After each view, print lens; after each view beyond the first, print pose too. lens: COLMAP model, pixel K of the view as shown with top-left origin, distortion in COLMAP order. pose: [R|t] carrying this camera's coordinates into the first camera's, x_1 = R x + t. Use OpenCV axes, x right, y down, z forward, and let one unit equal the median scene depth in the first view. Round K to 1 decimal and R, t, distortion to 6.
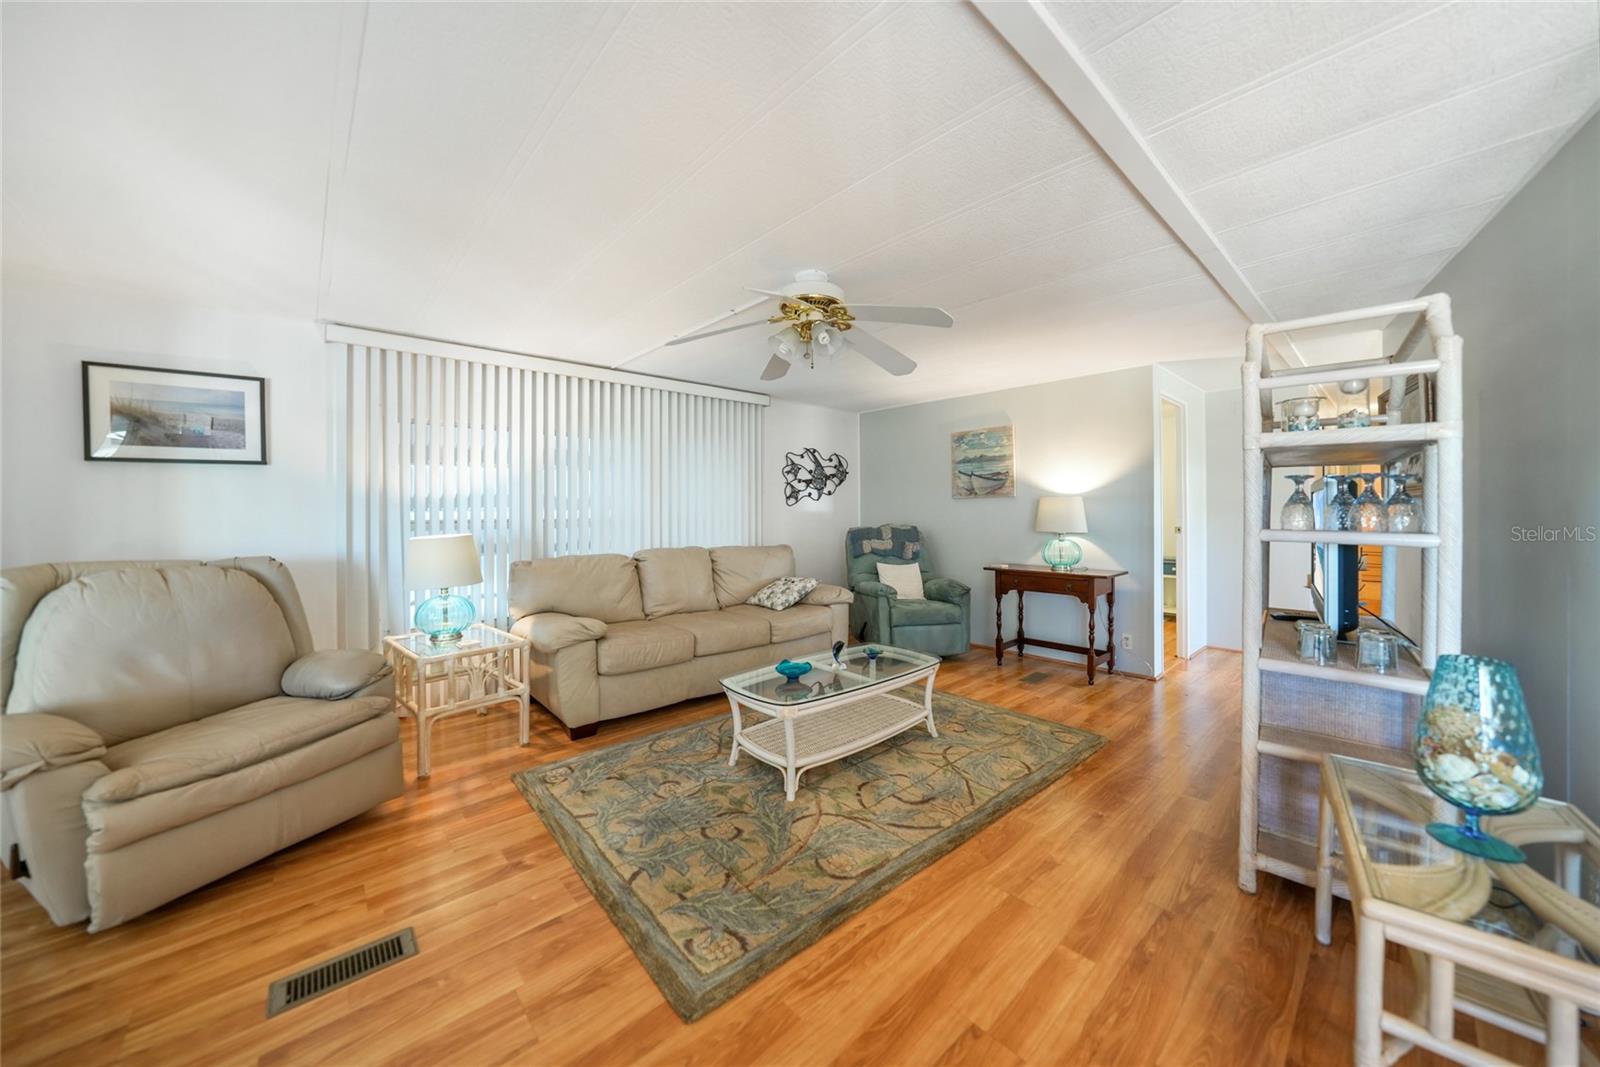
lens RADIAL K [[560.8, 0, 806.3], [0, 560.8, 506.2], [0, 0, 1]] dist [-0.022547, 0.003461]
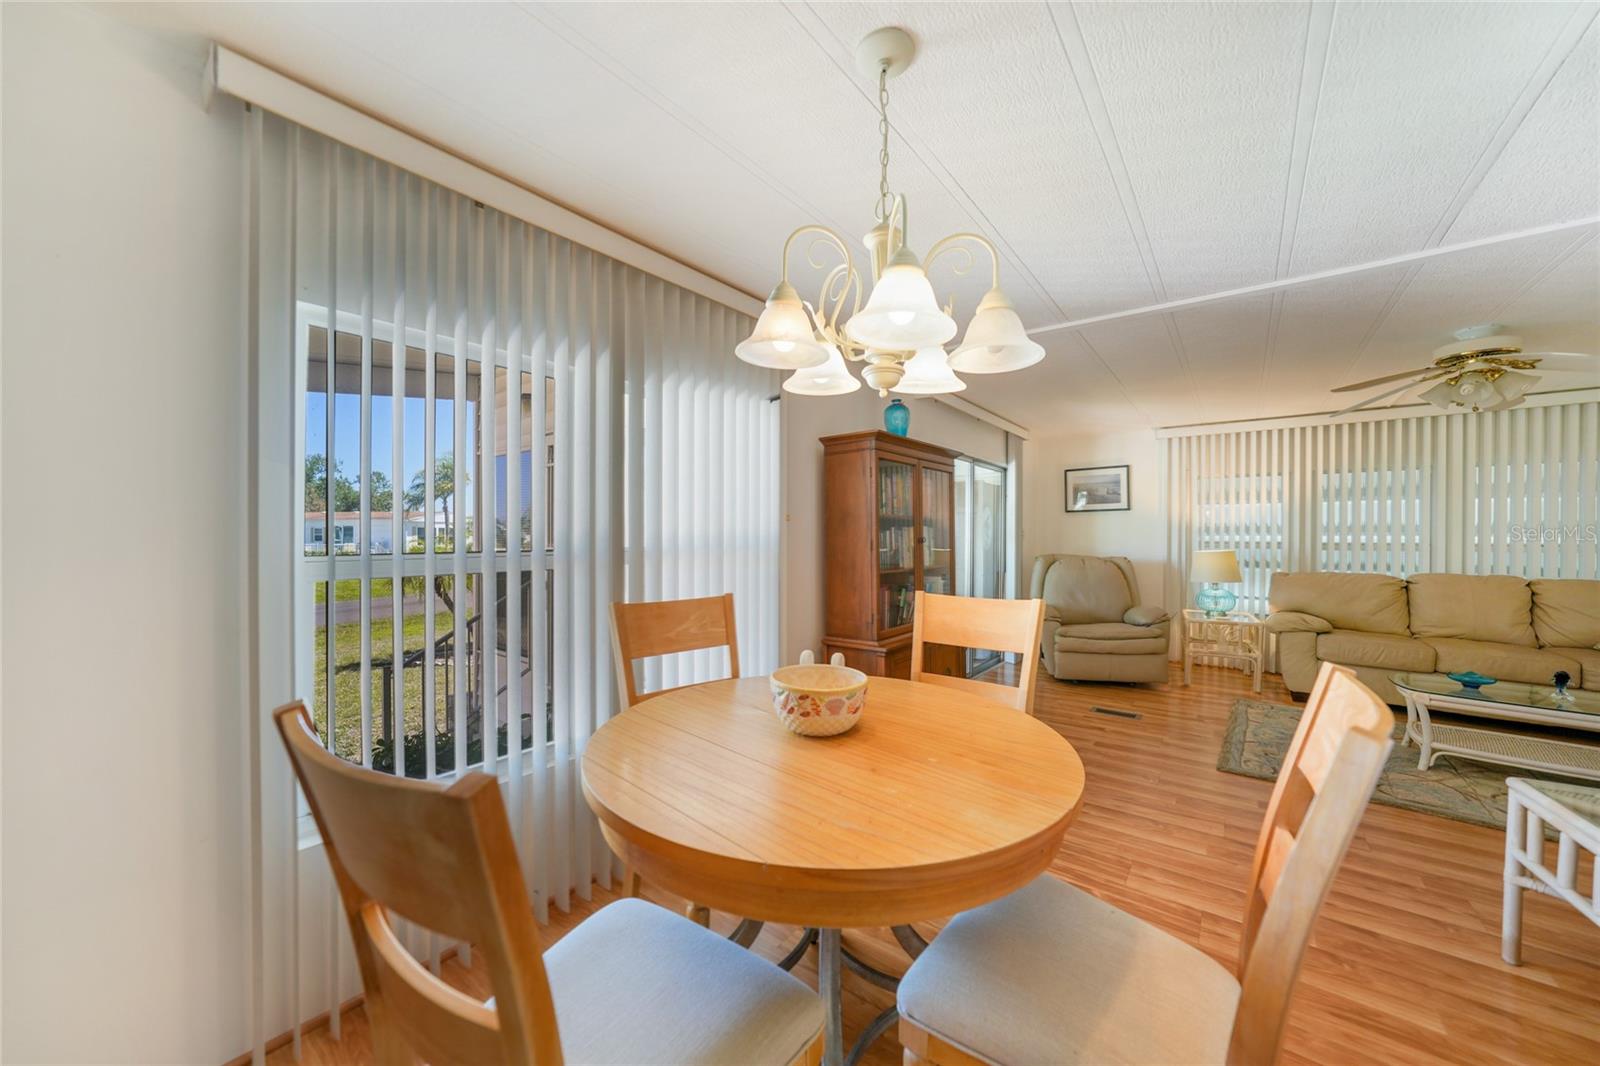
lens RADIAL K [[560.8, 0, 809.1], [0, 560.8, 541.7], [0, 0, 1]] dist [-0.022547, 0.003461]
pose [[0.173176, 0.016146, -0.984759, 0.522917], [-0.001556, 0.999869, 0.016120, 0.003287], [0.984890, -0.001259, 0.173178, -0.308040]]
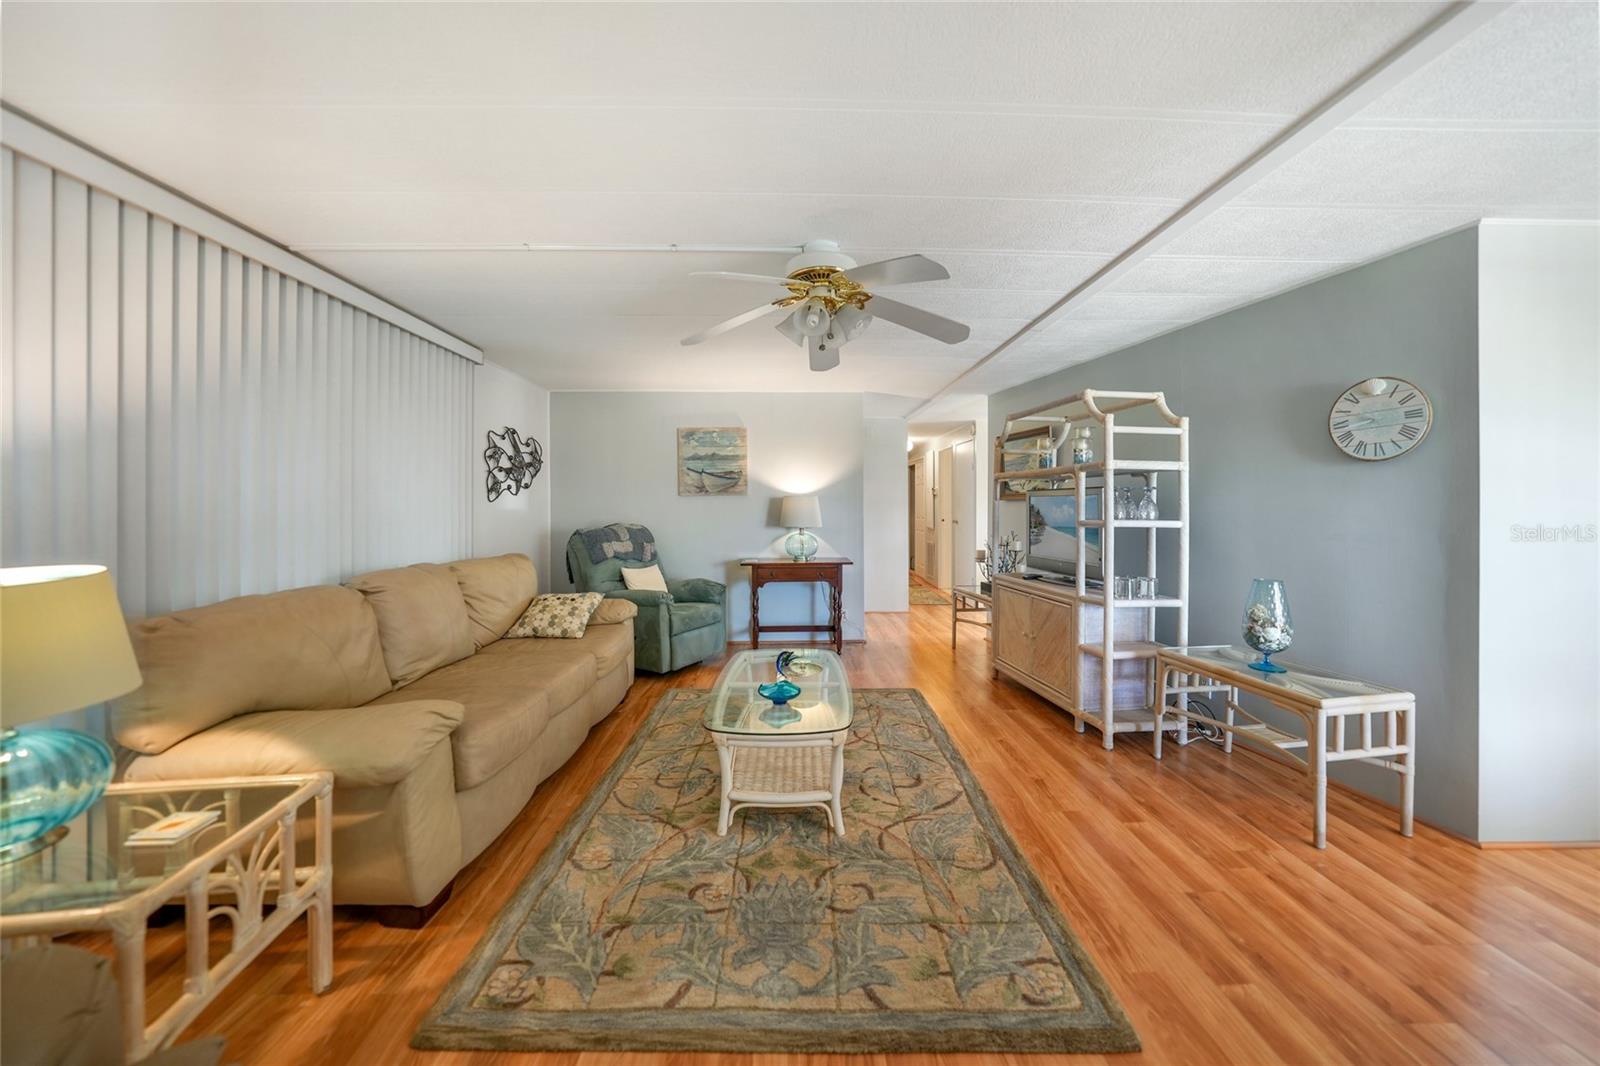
lens RADIAL K [[560.8, 0, 796.8], [0, 560.8, 501.8], [0, 0, 1]] dist [-0.022547, 0.003461]
pose [[0.659384, 0.008170, 0.751762, -0.424842], [-0.005929, 0.999966, -0.005666, 0.001505], [-0.751783, -0.000721, 0.659410, 0.265052]]
